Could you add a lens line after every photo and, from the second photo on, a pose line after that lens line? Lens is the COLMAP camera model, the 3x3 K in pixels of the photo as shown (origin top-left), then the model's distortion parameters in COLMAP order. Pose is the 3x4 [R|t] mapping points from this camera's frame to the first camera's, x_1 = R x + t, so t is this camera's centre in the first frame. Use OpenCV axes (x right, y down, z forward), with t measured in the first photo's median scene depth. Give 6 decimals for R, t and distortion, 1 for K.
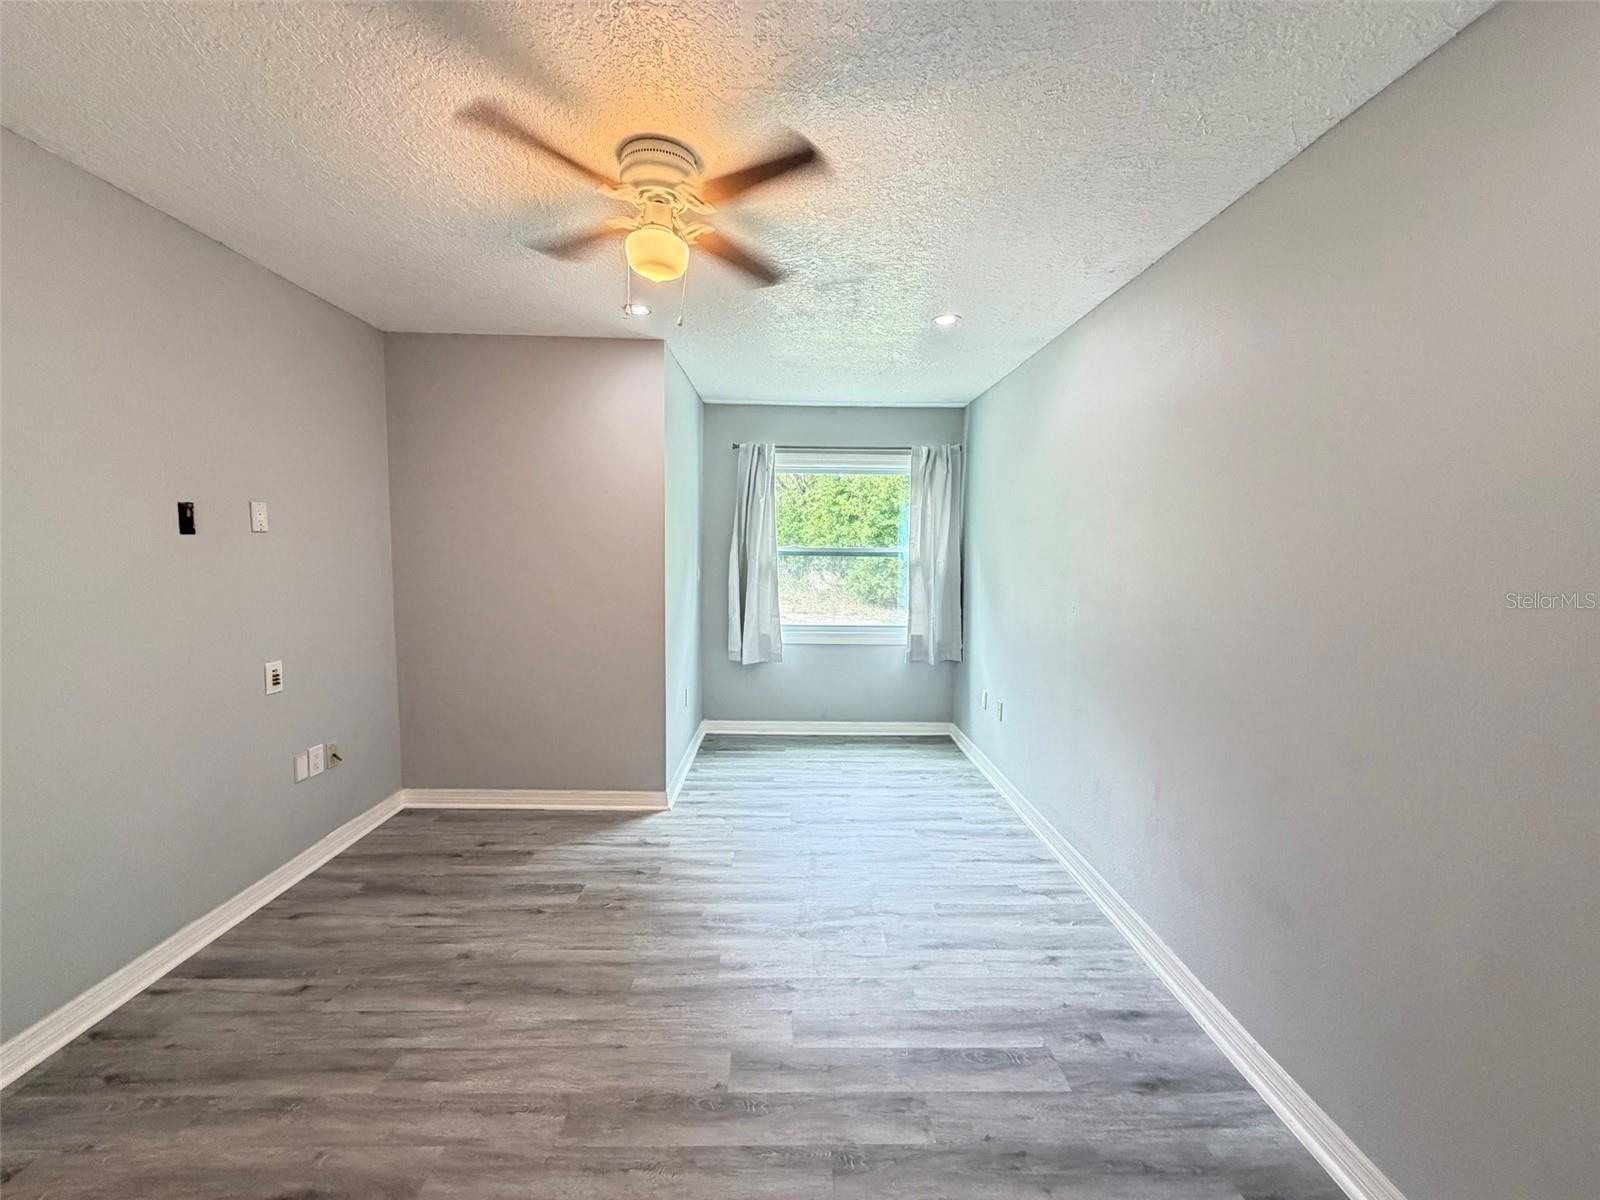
lens RADIAL K [[638.0, 0, 798.9], [0, 638.0, 599.1], [0, 0, 1]] dist [0.001386, 0.000028]
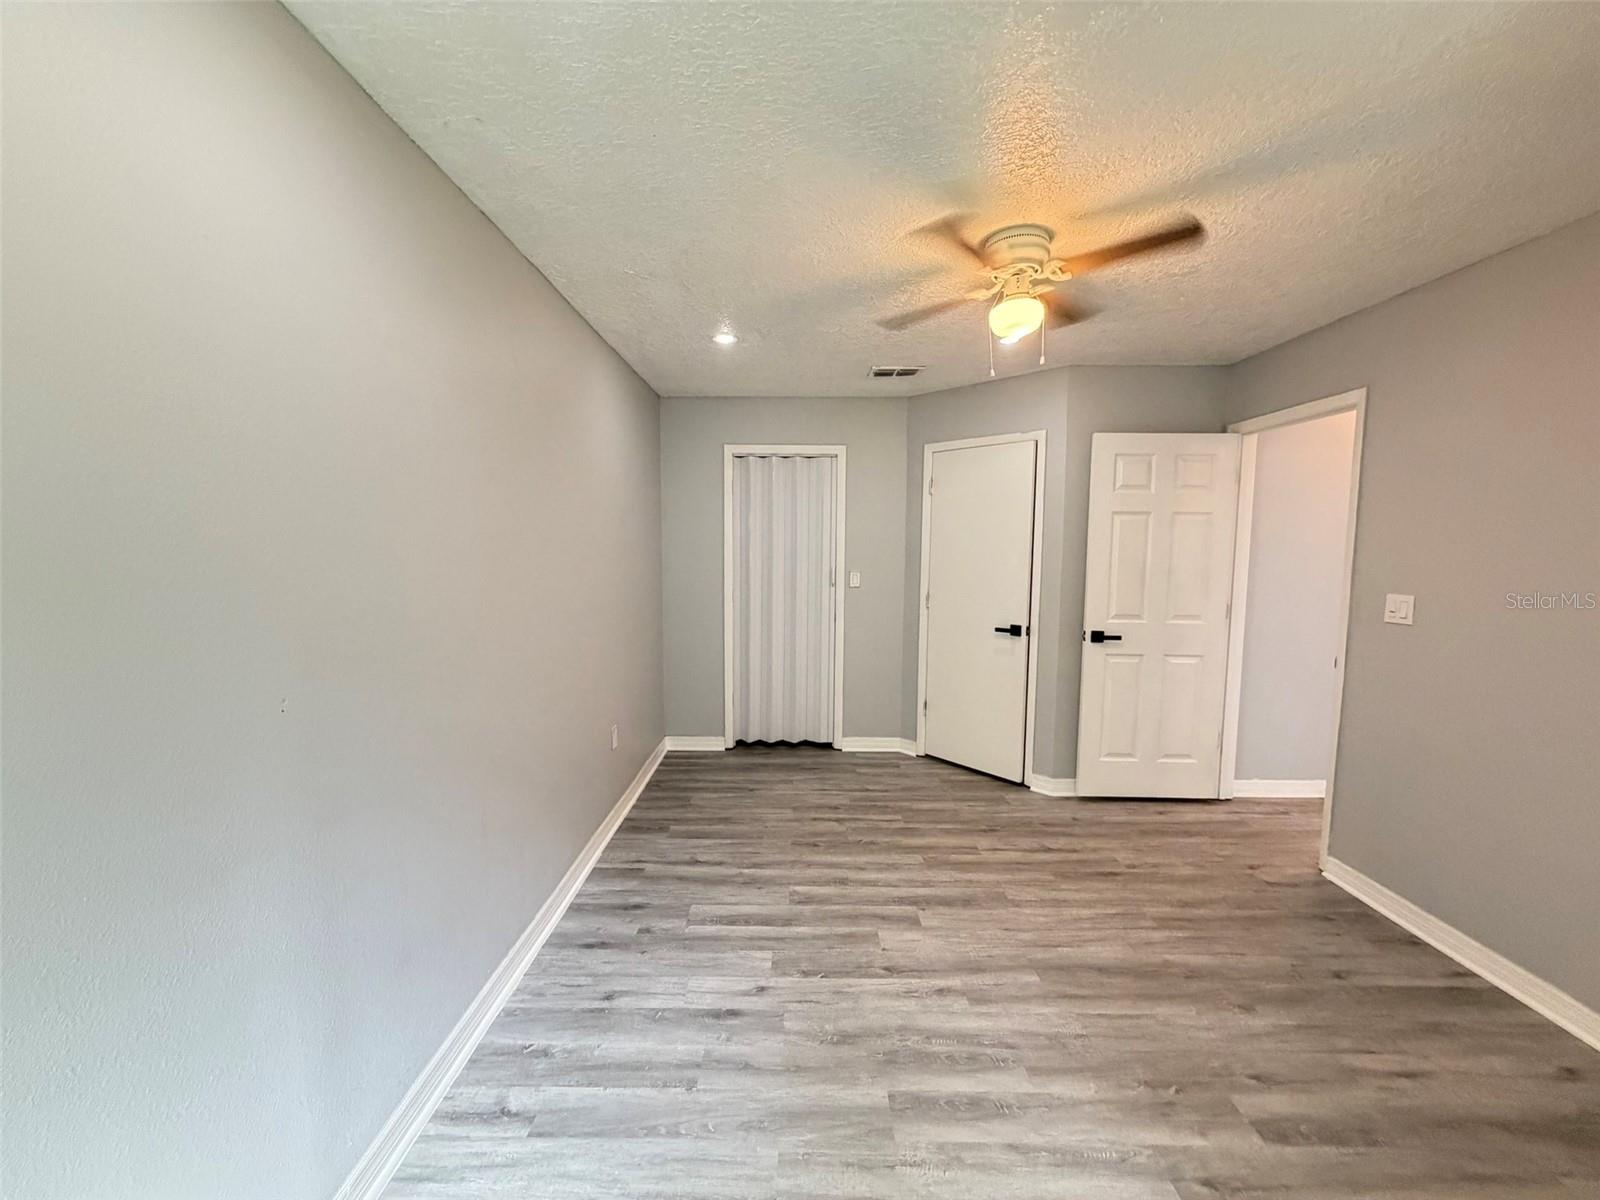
lens RADIAL K [[638.0, 0, 798.8], [0, 638.0, 599.3], [0, 0, 1]] dist [0.001386, 0.000028]
pose [[-0.999303, -0.025304, 0.027439, 0.124973], [-0.020182, 0.984699, 0.173092, -0.188840], [-0.031399, 0.172418, -0.984523, 2.015662]]
